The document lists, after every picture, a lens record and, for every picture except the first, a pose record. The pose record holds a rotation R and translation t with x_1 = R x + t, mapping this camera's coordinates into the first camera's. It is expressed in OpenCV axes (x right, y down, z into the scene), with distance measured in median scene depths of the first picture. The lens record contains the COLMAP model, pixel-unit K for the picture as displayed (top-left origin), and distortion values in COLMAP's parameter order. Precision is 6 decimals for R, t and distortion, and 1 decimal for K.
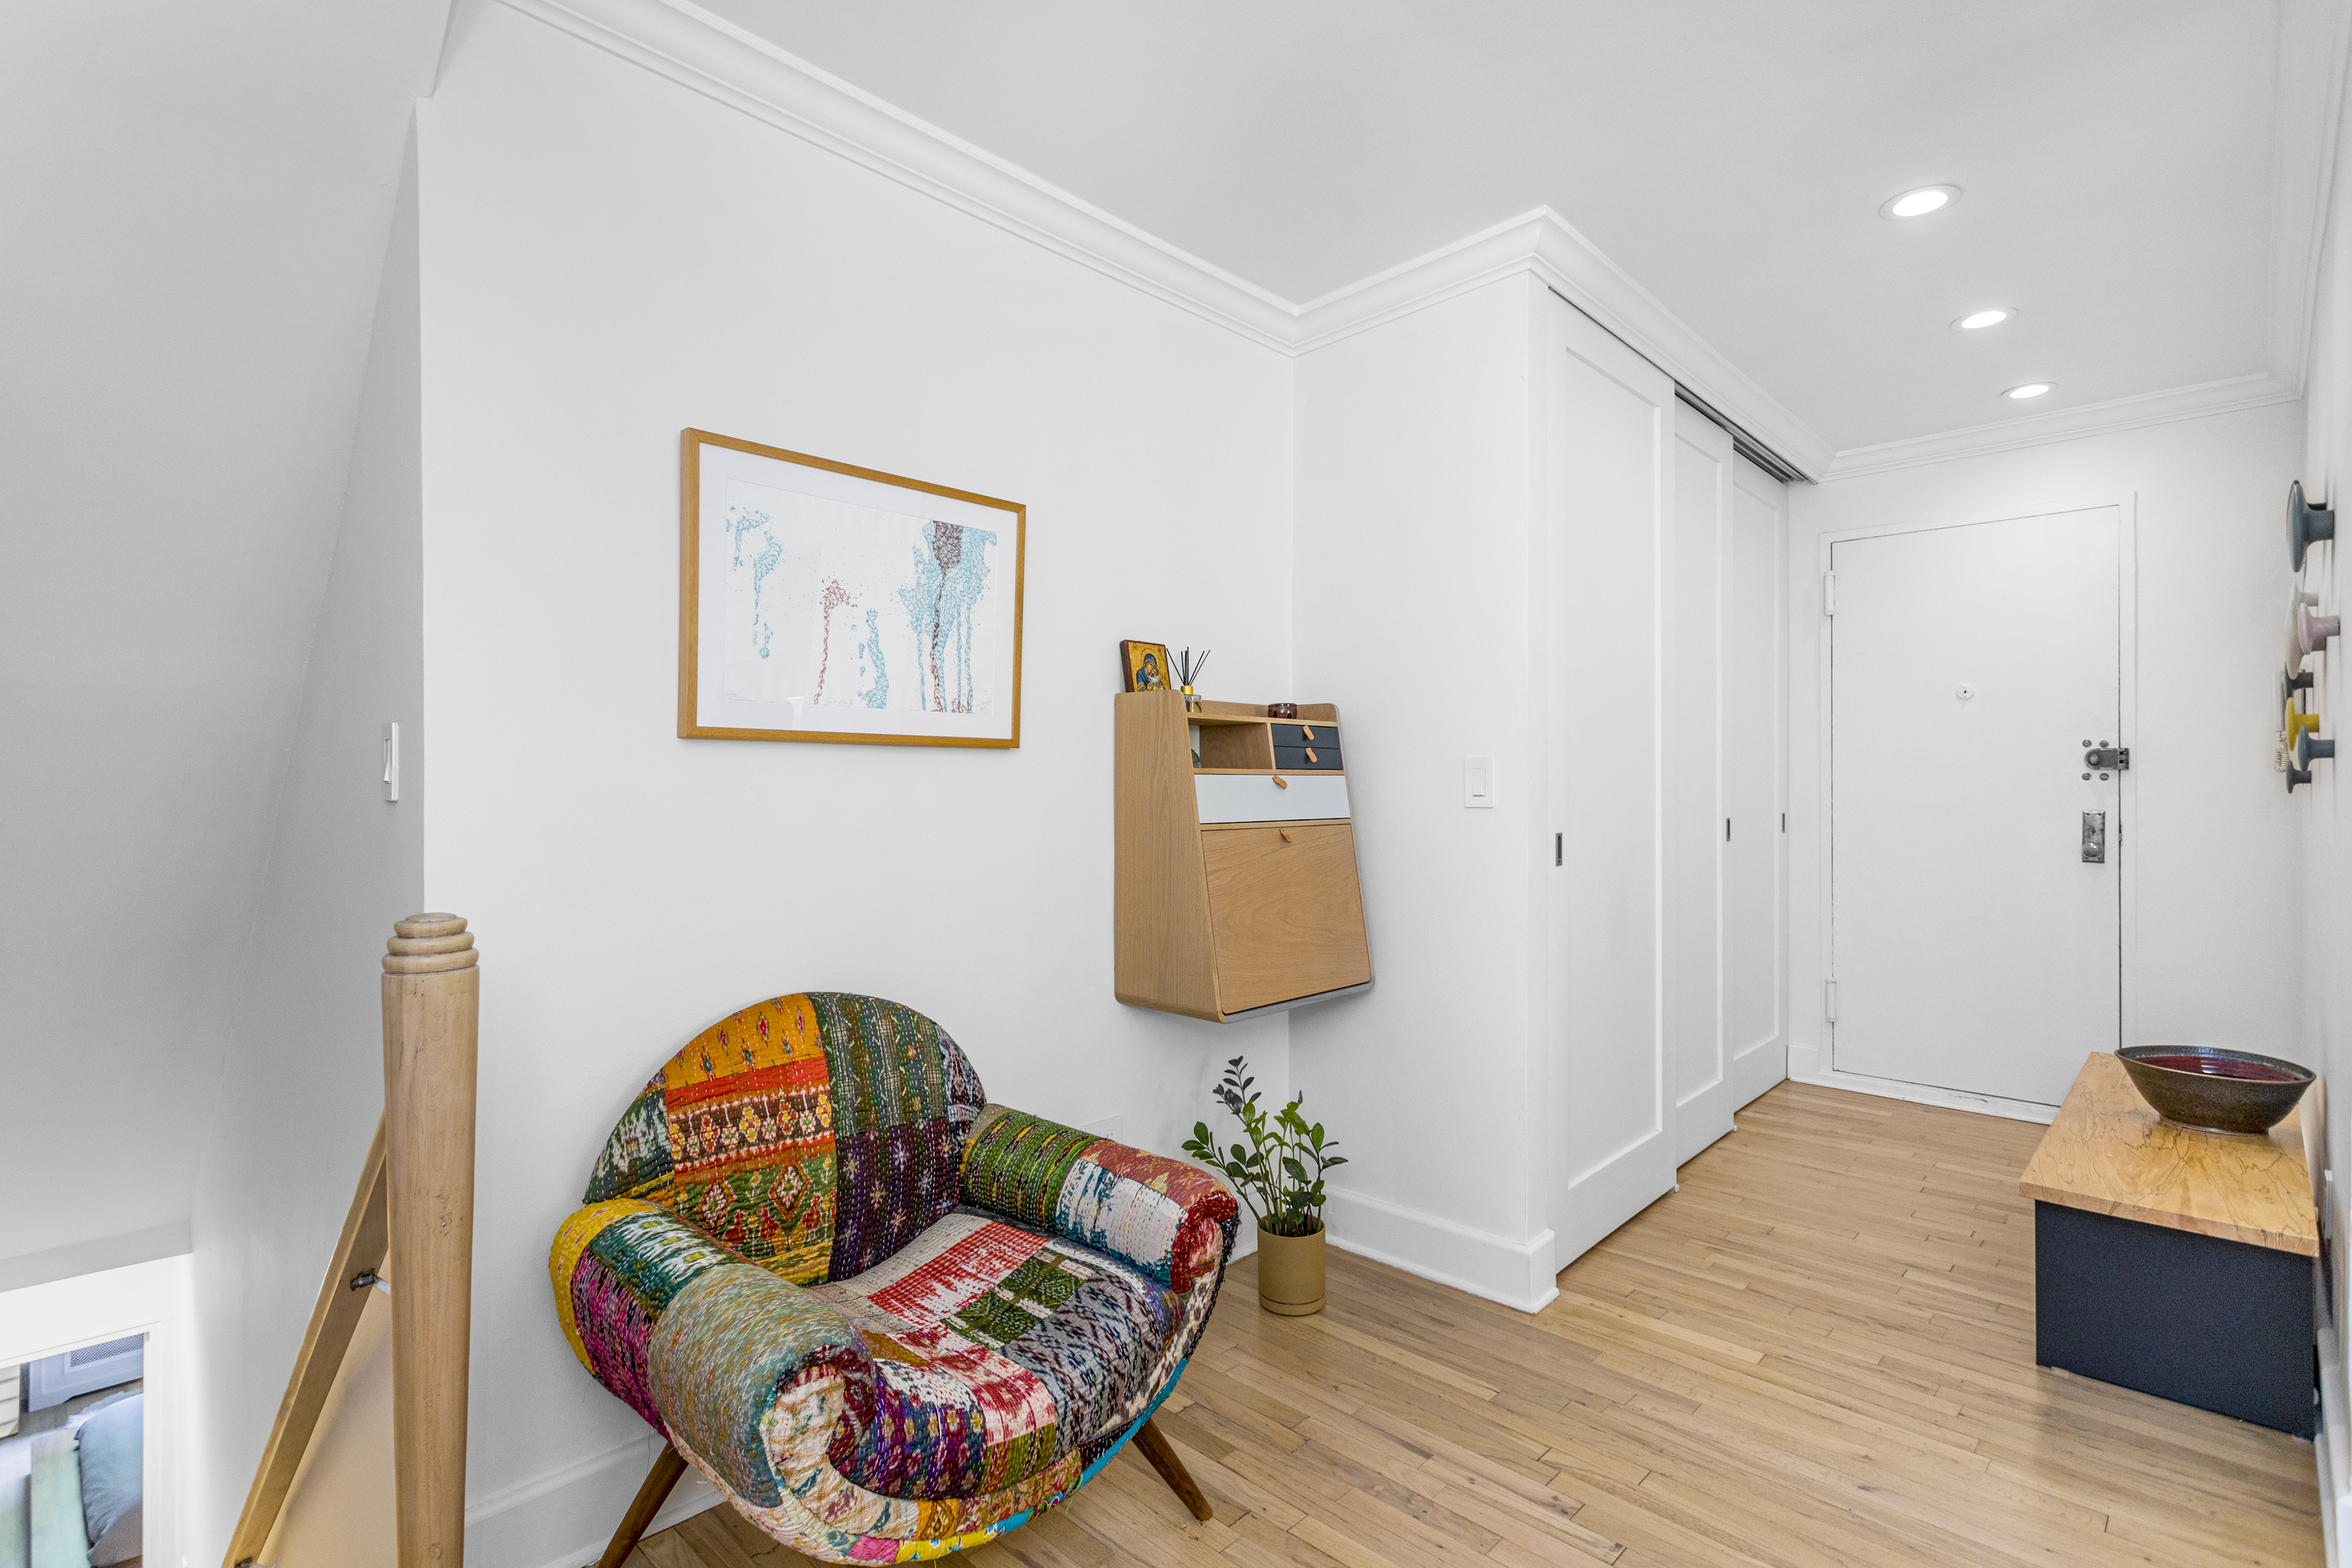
lens RADIAL K [[1118.0, 0, 1176.0], [0, 1118.0, 784.0], [0, 0, 1]] dist [0.001735, 0.000248]
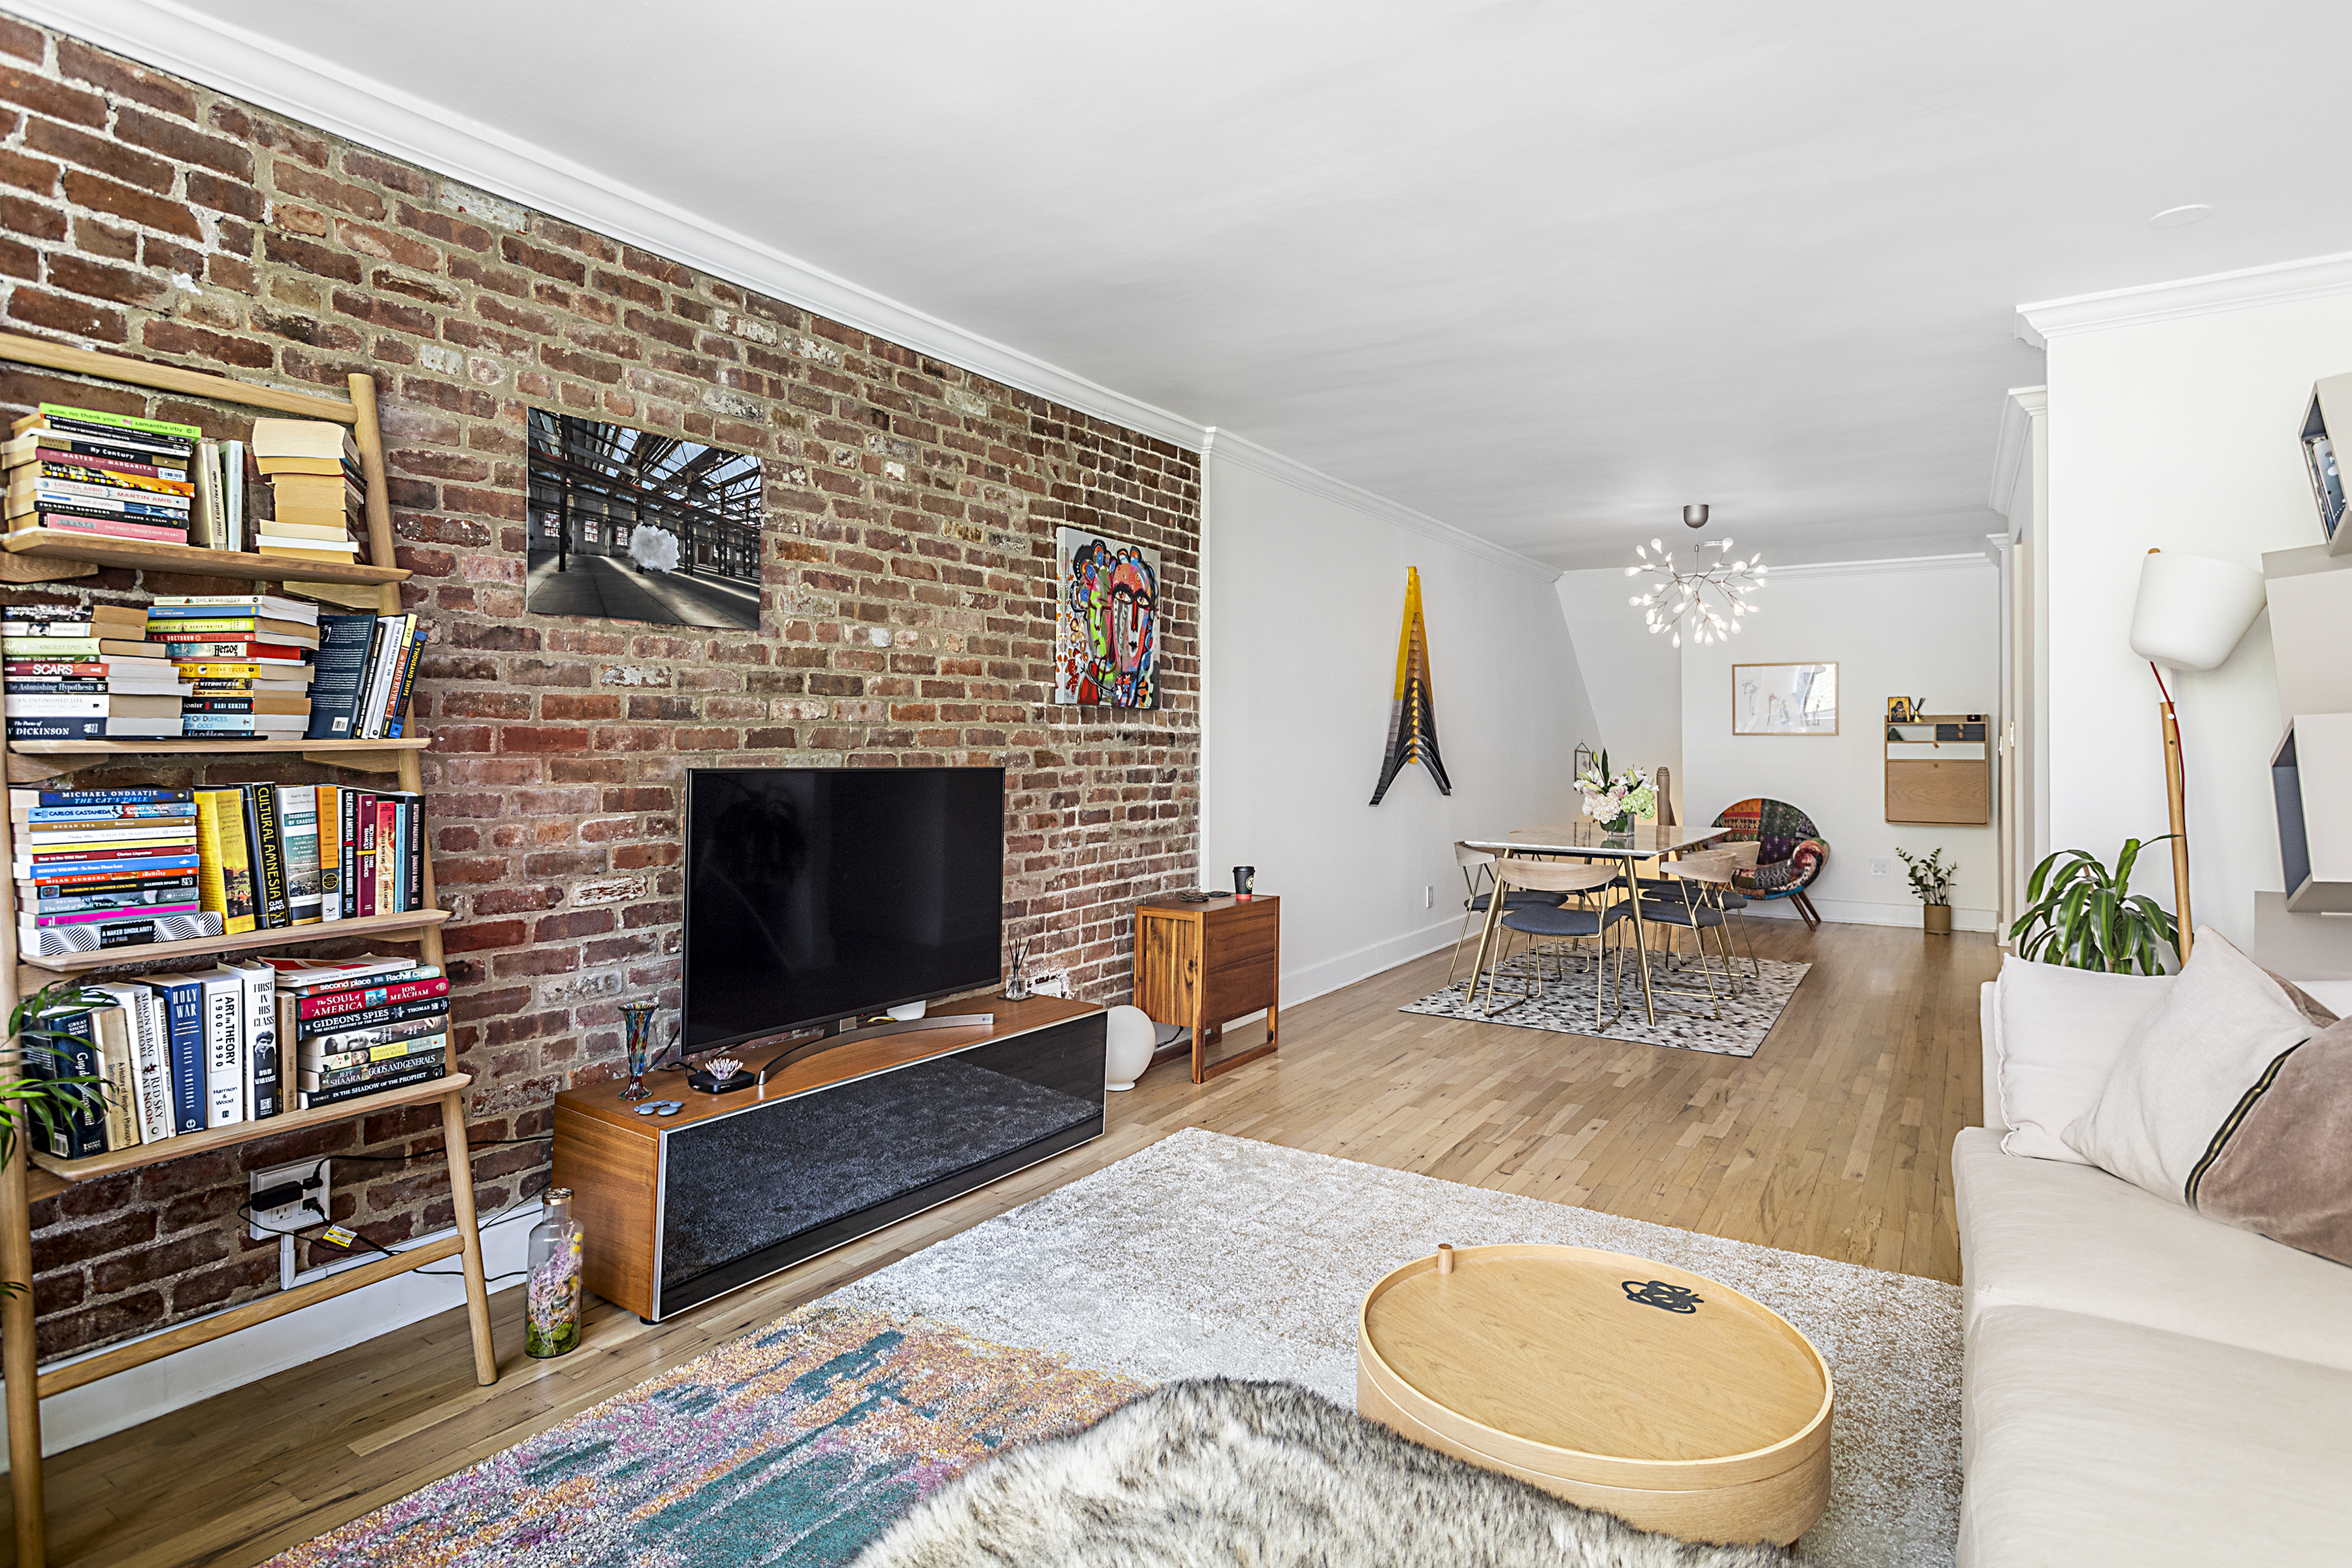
lens RADIAL K [[1204.4, 0, 1179.7], [0, 1204.4, 736.7], [0, 0, 1]] dist [-0.000236, -0.000035]
pose [[0.173637, -0.008800, -0.984770, 2.888520], [-0.006070, 0.999932, -0.010006, 0.019494], [0.984791, 0.007715, 0.173571, -1.469321]]
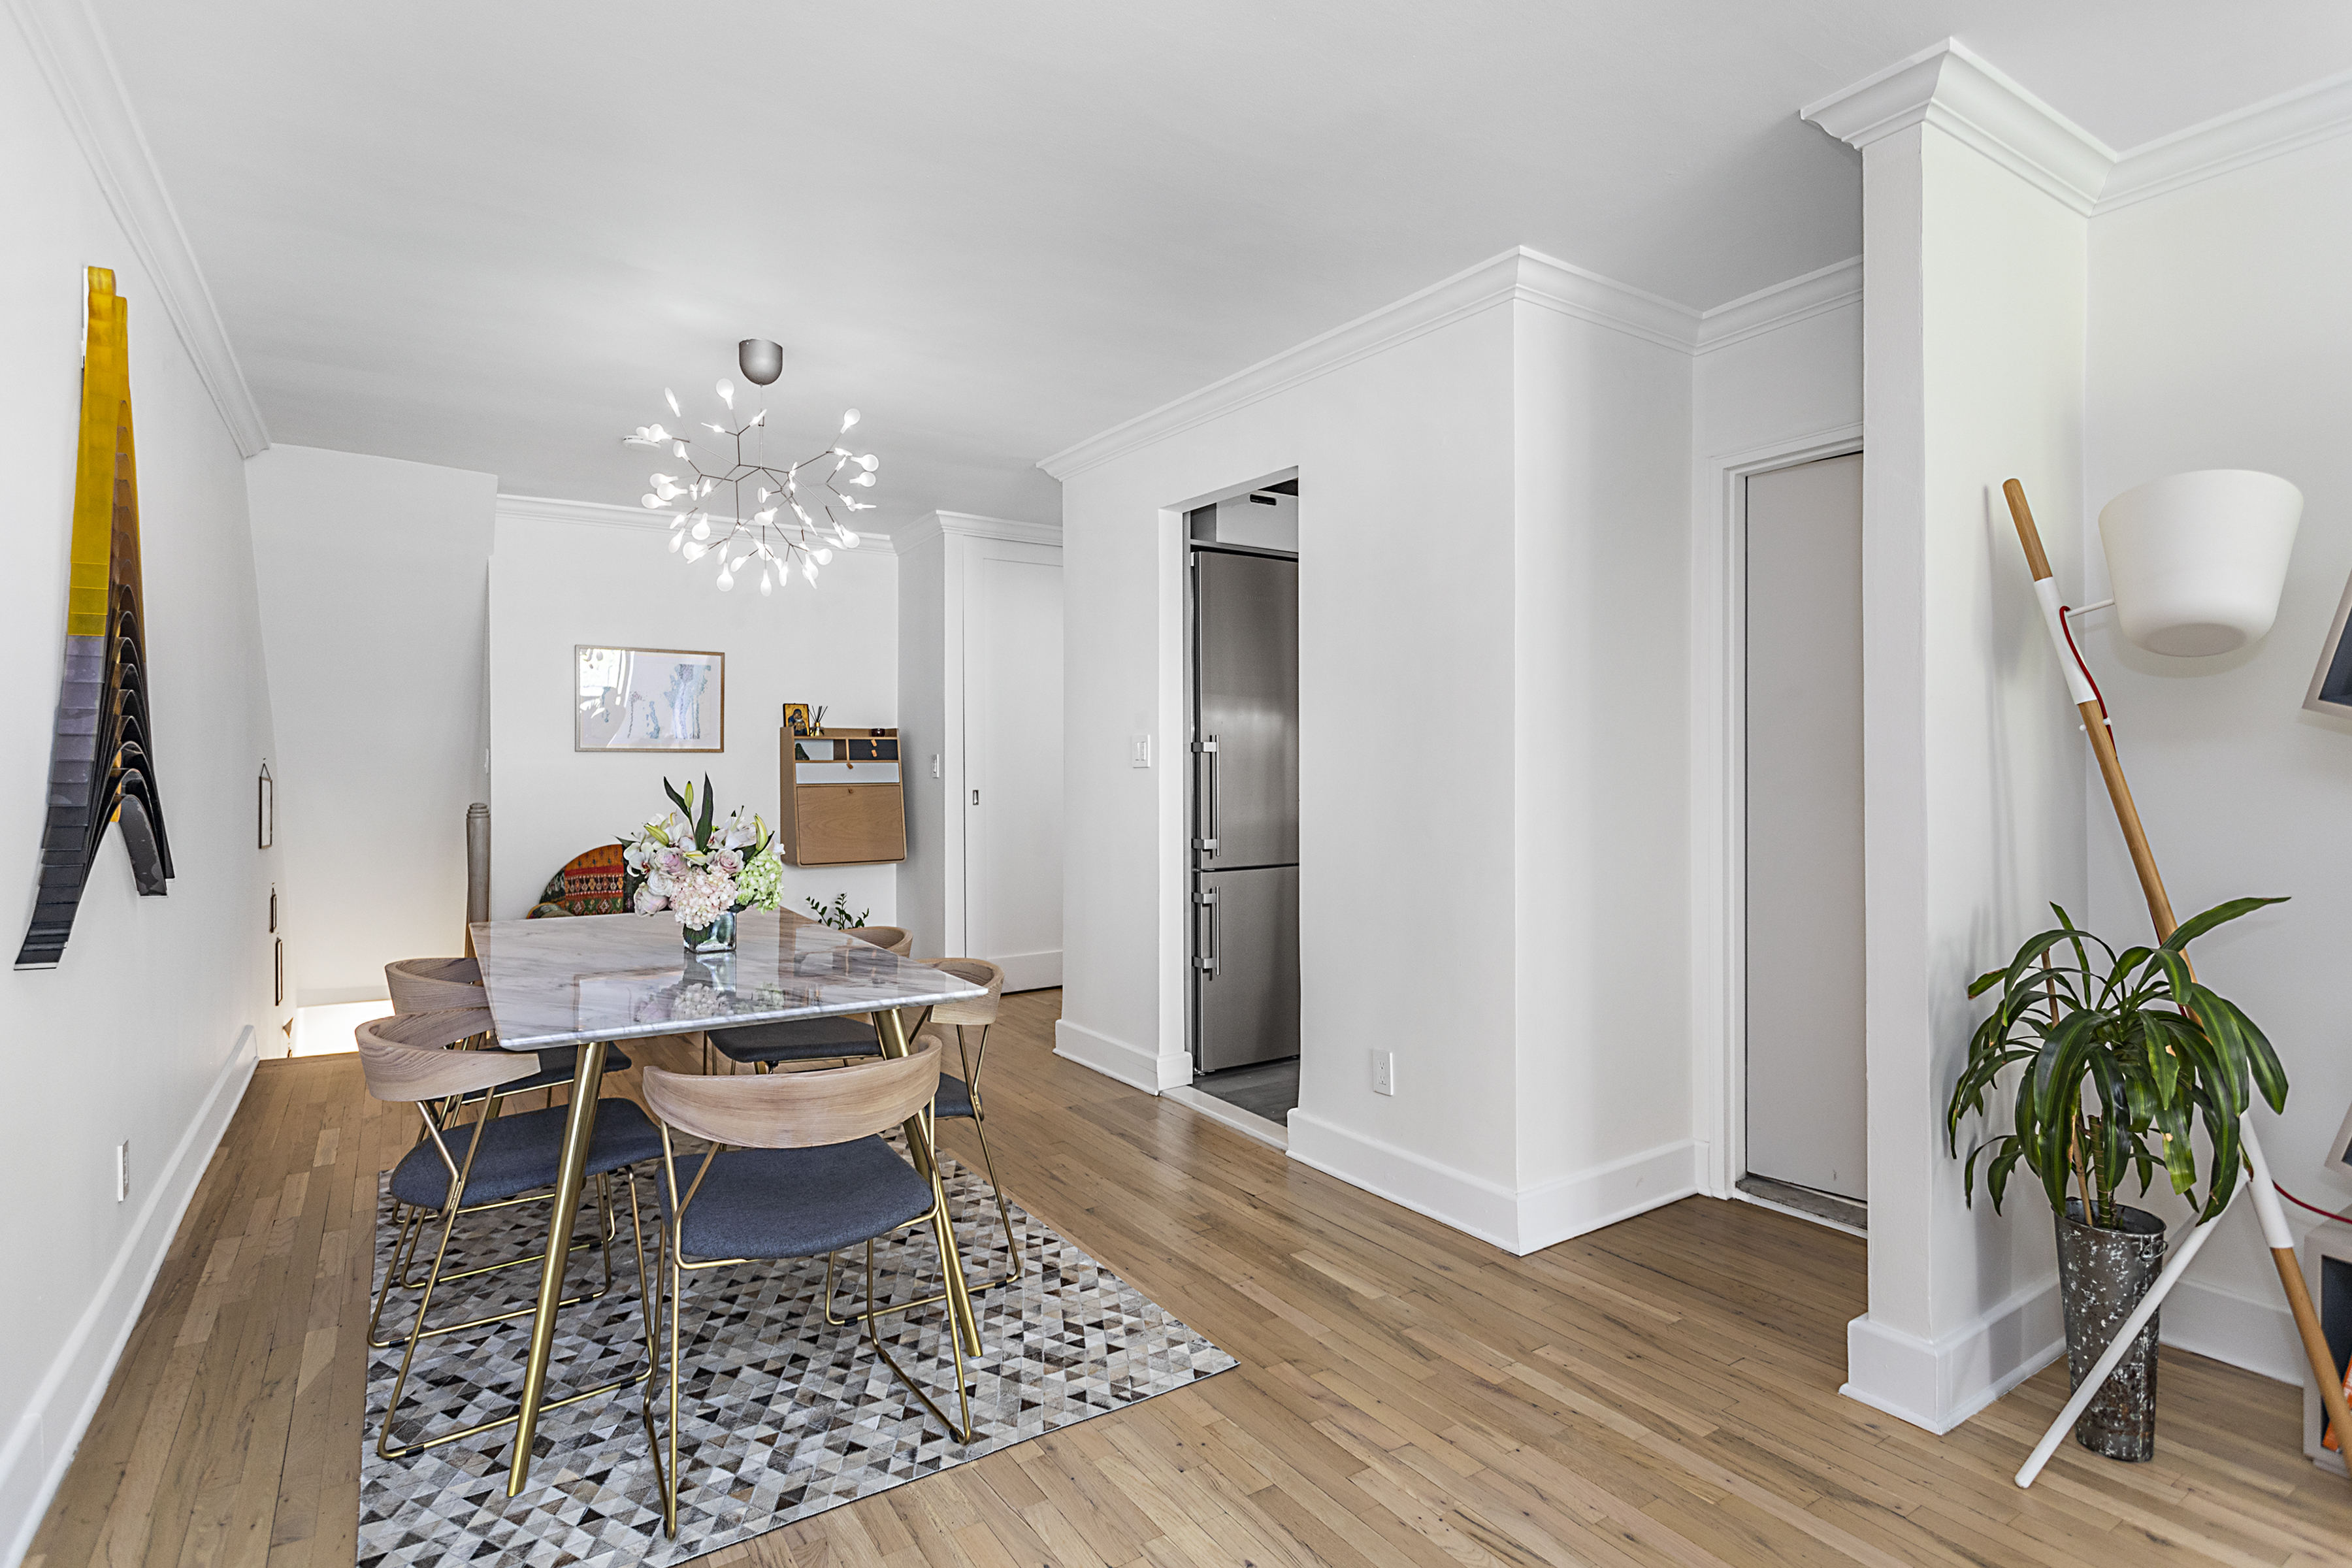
lens RADIAL K [[1202.4, 0, 1176.0], [0, 1202.4, 784.0], [0, 0, 1]] dist [-0.050148, -0.000046]
pose [[0.975012, -0.004696, -0.222102, 1.320842], [0.006732, 0.999942, 0.008409, 0.019379], [0.222050, -0.009694, 0.974987, -1.237380]]
